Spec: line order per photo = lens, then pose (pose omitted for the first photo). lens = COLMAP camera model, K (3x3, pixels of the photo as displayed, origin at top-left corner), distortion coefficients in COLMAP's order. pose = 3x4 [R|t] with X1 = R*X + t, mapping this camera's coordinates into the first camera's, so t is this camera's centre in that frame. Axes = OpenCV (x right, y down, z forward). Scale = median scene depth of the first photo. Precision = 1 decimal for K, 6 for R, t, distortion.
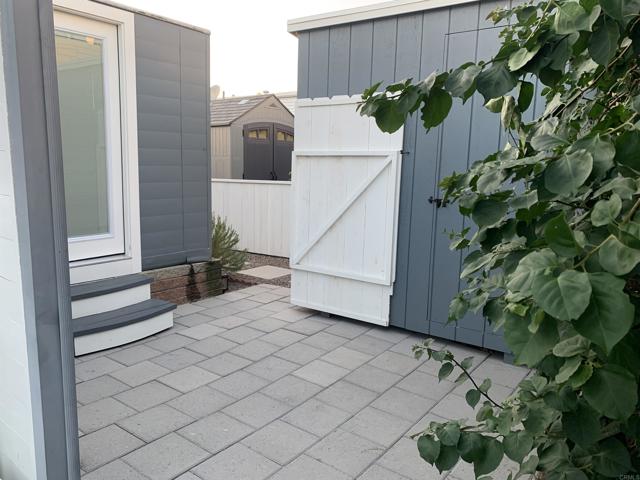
lens RADIAL K [[488.3, 0, 320.2], [0, 488.3, 239.2], [0, 0, 1]] dist [-0.039245, 0.006538]
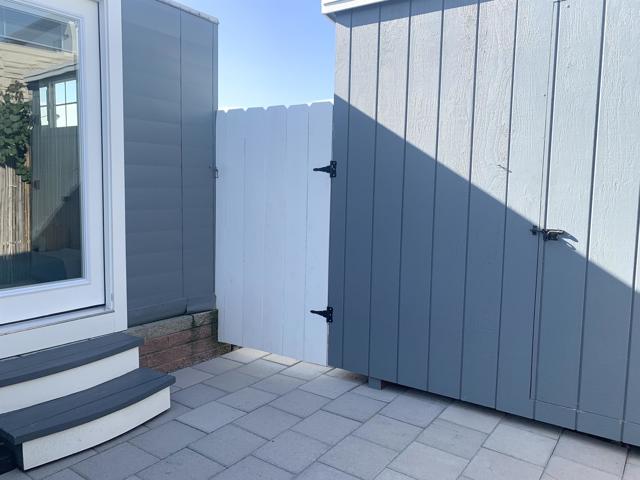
lens RADIAL K [[488.3, 0, 319.7], [0, 488.3, 240.0], [0, 0, 1]] dist [-0.039245, 0.006538]
pose [[0.999820, -0.008657, 0.016864, -0.085802], [0.009656, 0.998150, -0.060027, -0.022687], [-0.016313, 0.060180, 0.998054, 0.249667]]
